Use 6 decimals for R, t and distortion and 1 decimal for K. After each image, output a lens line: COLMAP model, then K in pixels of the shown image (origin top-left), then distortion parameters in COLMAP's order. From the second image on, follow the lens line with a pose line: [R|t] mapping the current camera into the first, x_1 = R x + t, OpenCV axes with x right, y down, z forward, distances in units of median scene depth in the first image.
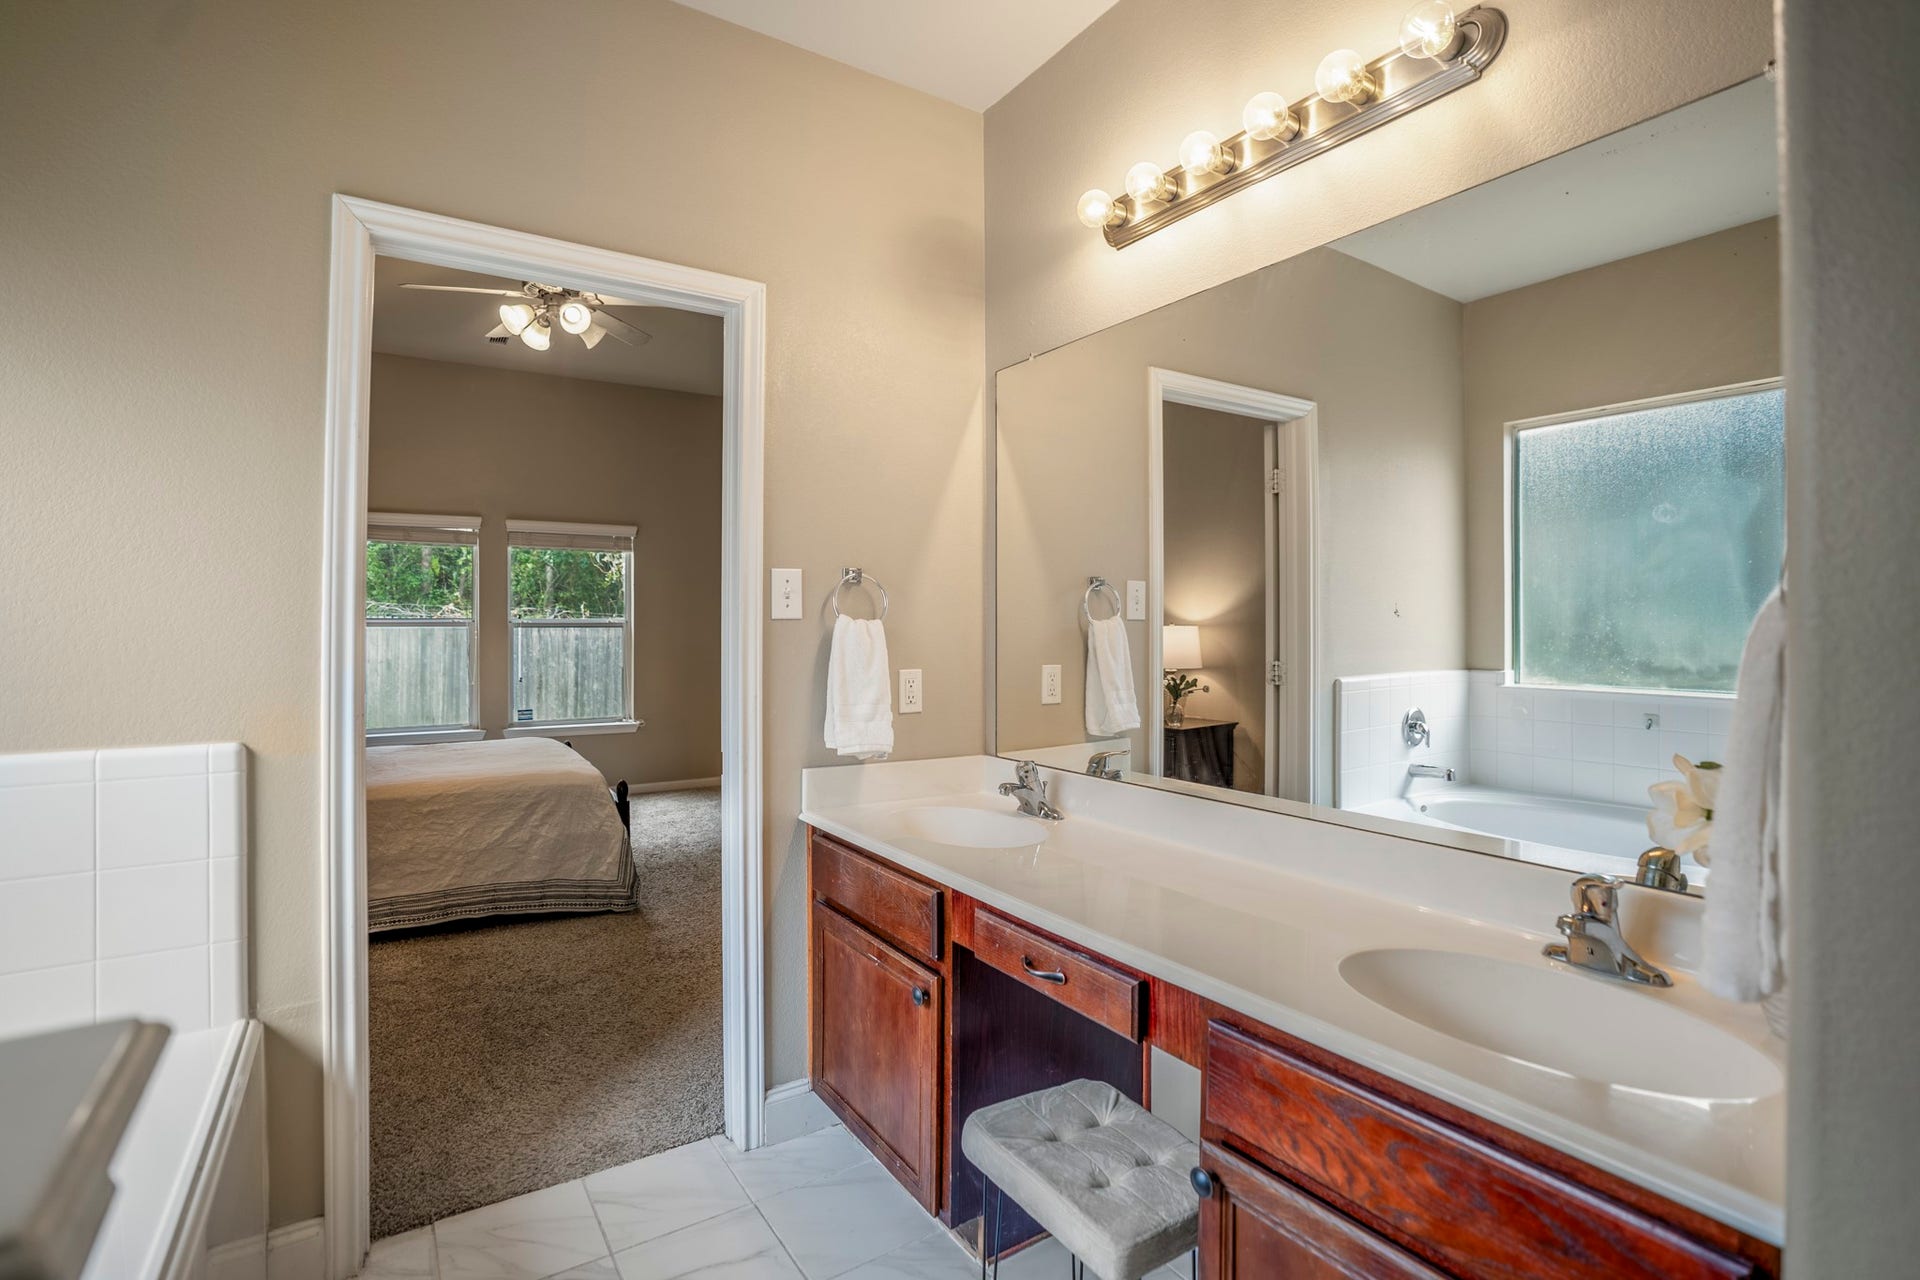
lens RADIAL K [[906.8, 0, 959.5], [0, 906.8, 626.5], [0, 0, 1]] dist [-0.047191, 0.009792]
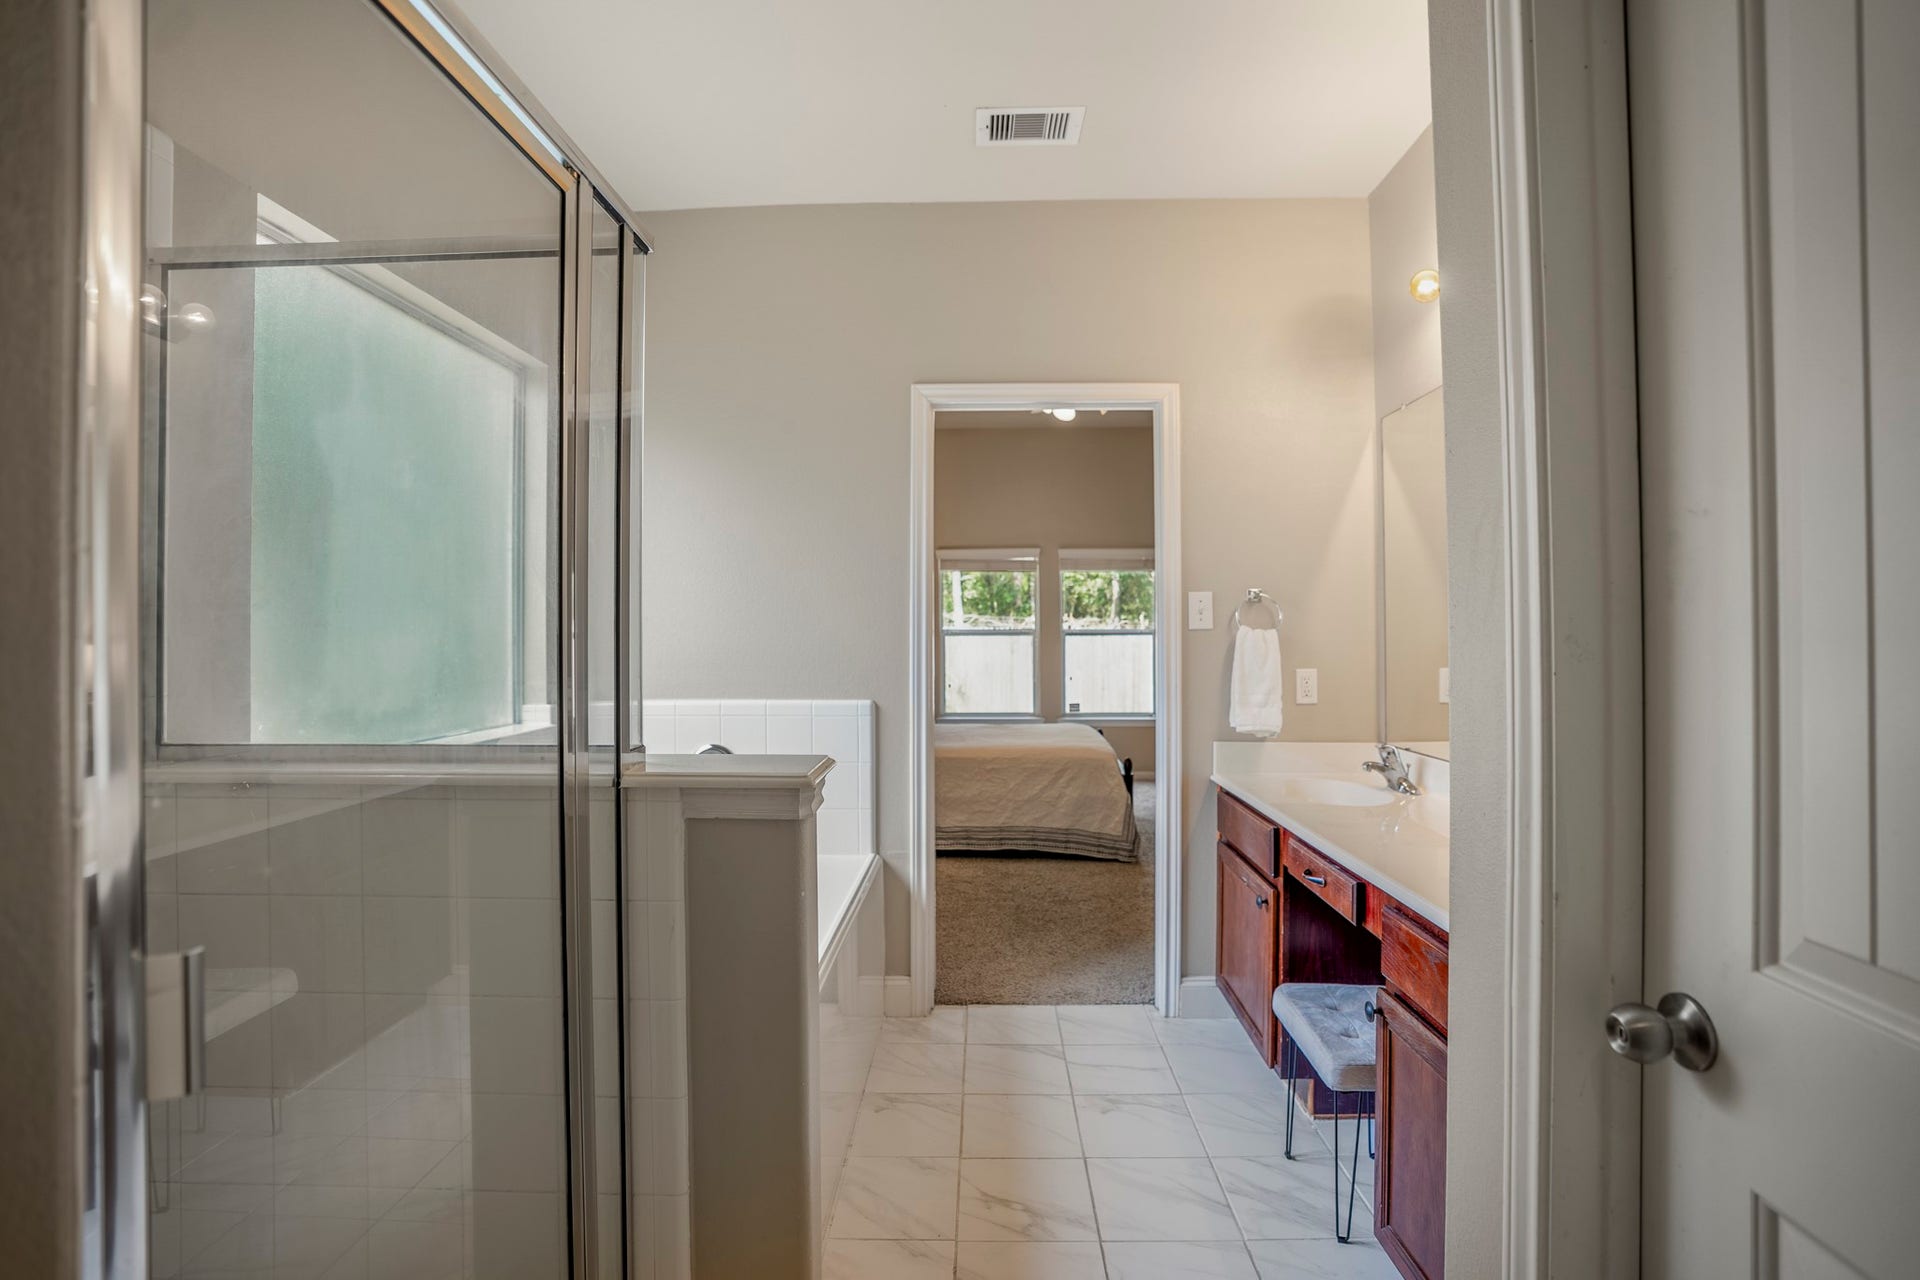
lens RADIAL K [[894.6, 0, 952.5], [0, 894.6, 642.7], [0, 0, 1]] dist [-0.048155, 0.016236]
pose [[0.816033, 0.000916, -0.578004, 0.266958], [0.004317, 0.999961, 0.007679, 0.000189], [0.577989, -0.008762, 0.815998, -0.283538]]
